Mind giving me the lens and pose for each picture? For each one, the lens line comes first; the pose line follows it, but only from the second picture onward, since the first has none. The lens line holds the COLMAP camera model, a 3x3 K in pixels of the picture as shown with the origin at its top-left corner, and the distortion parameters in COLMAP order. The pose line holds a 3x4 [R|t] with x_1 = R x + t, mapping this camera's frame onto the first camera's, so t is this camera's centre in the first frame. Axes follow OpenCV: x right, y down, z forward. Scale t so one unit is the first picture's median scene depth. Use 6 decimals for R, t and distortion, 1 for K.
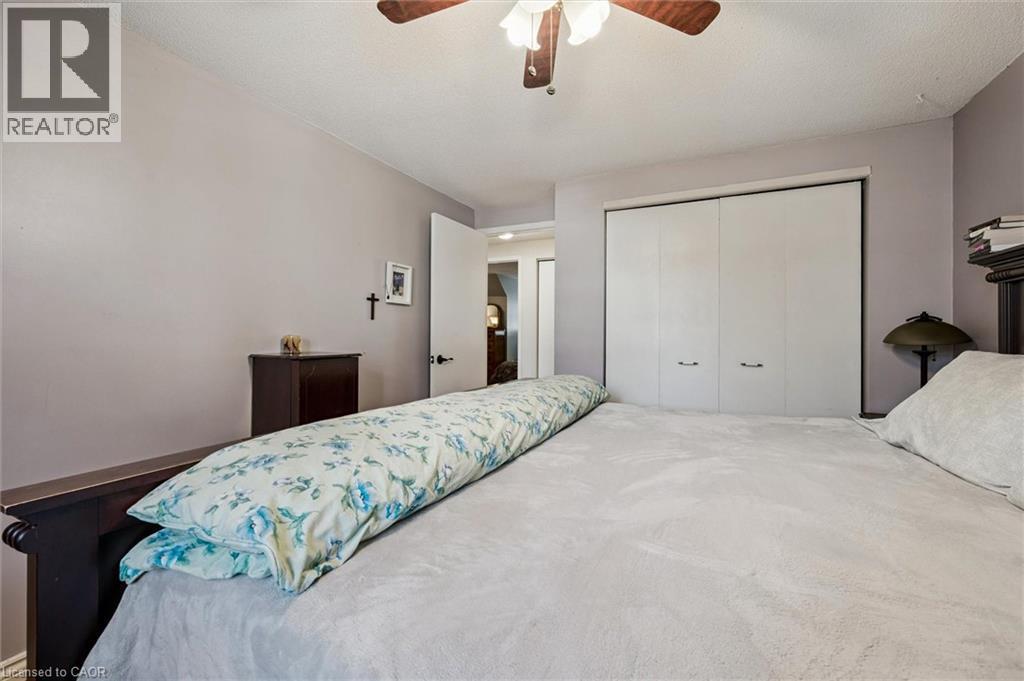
lens RADIAL K [[409.2, 0, 510.5], [0, 409.2, 333.5], [0, 0, 1]] dist [-0.001617, 0.000169]
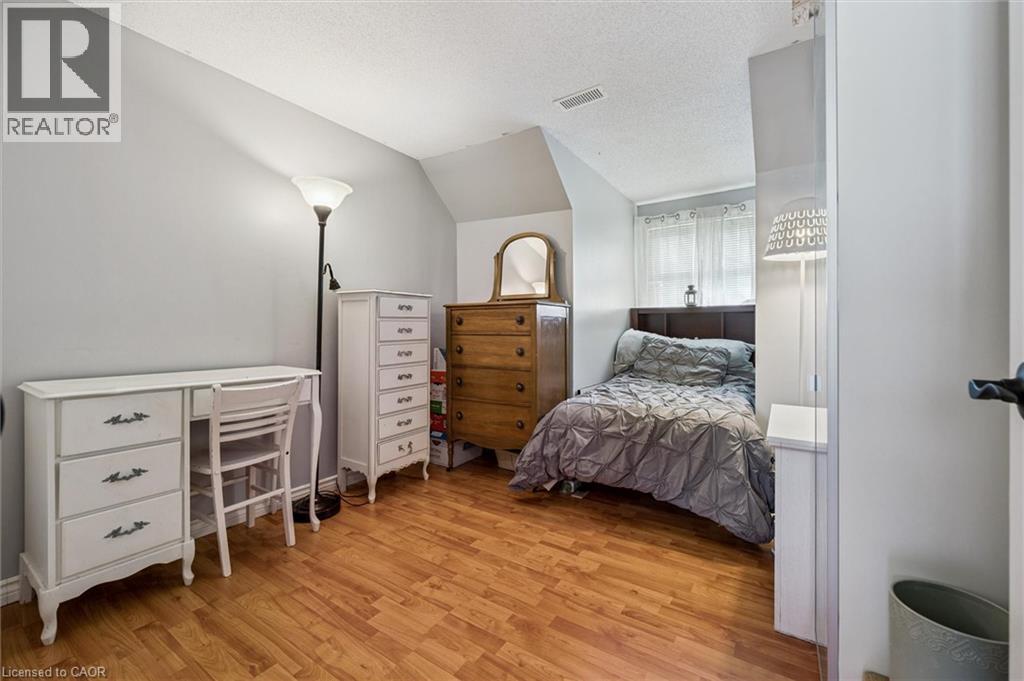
lens RADIAL K [[409.2, 0, 515.2], [0, 409.2, 332.0], [0, 0, 1]] dist [-0.001617, 0.000169]
pose [[0.991658, -0.001364, -0.128889, -0.020214], [0.001481, 0.999999, 0.000814, 0.020250], [0.128887, -0.000999, 0.991659, 0.995008]]
